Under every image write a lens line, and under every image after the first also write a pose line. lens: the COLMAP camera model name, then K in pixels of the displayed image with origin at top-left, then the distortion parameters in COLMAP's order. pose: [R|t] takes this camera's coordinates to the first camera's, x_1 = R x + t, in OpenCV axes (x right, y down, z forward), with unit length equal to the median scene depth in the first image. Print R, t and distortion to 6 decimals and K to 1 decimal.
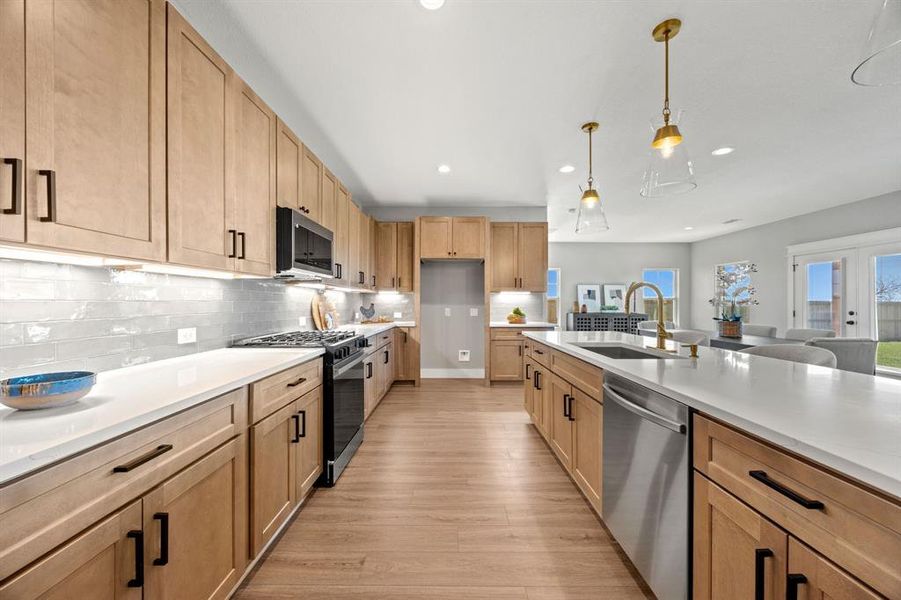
lens RADIAL K [[342.3, 0, 450.5], [0, 342.3, 302.4], [0, 0, 1]] dist [-0.004741, 0.000379]
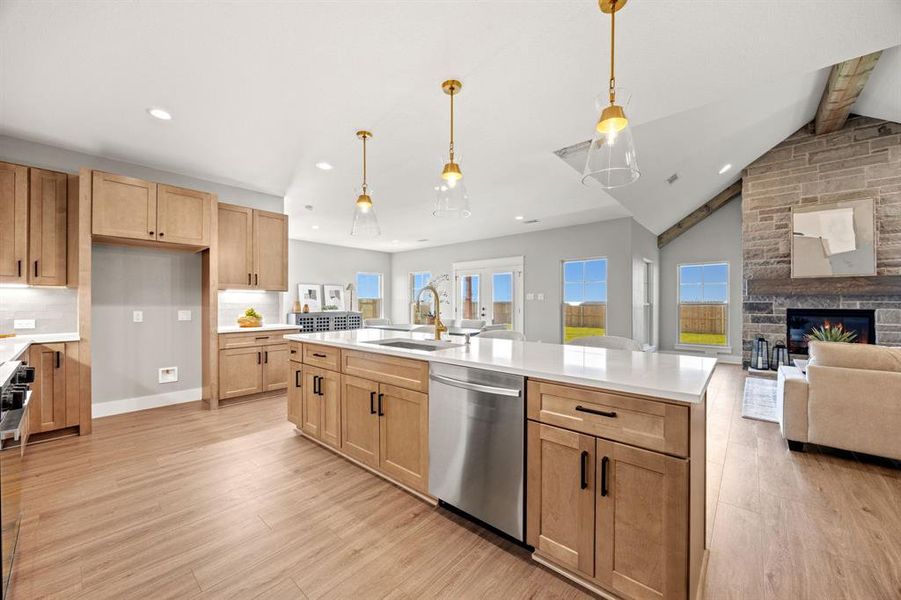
lens RADIAL K [[342.3, 0, 451.9], [0, 342.3, 302.0], [0, 0, 1]] dist [-0.004741, 0.000379]
pose [[0.657253, -0.000333, 0.753670, -0.180290], [0.000480, 1.000000, 0.000023, -0.001199], [-0.753670, 0.000346, 0.657253, 0.092973]]
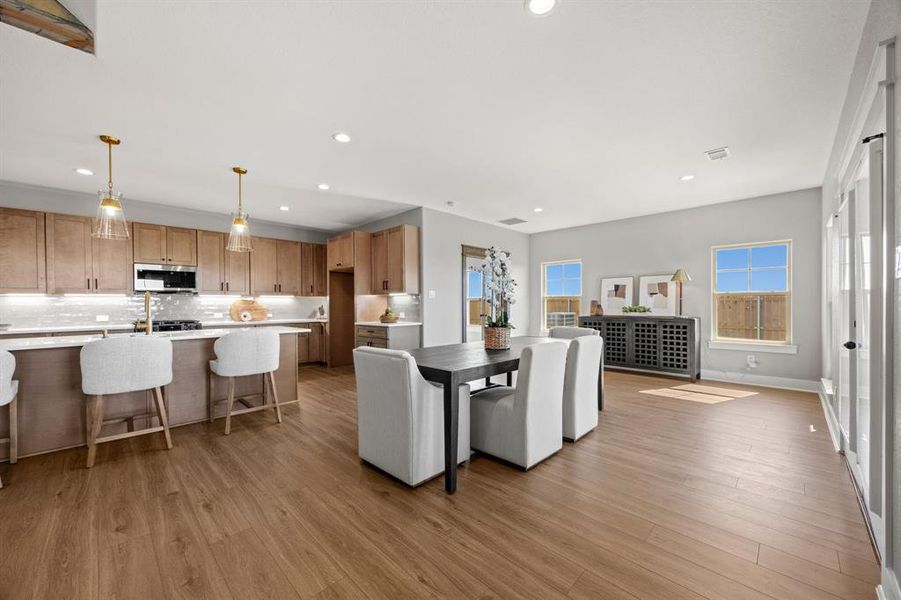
lens RADIAL K [[342.3, 0, 446.1], [0, 342.3, 305.7], [0, 0, 1]] dist [-0.004741, 0.000379]
pose [[0.711103, -0.005087, -0.703070, 1.650299], [0.008851, 0.999959, 0.001716, 0.010387], [0.703032, -0.007443, 0.711119, 0.548057]]
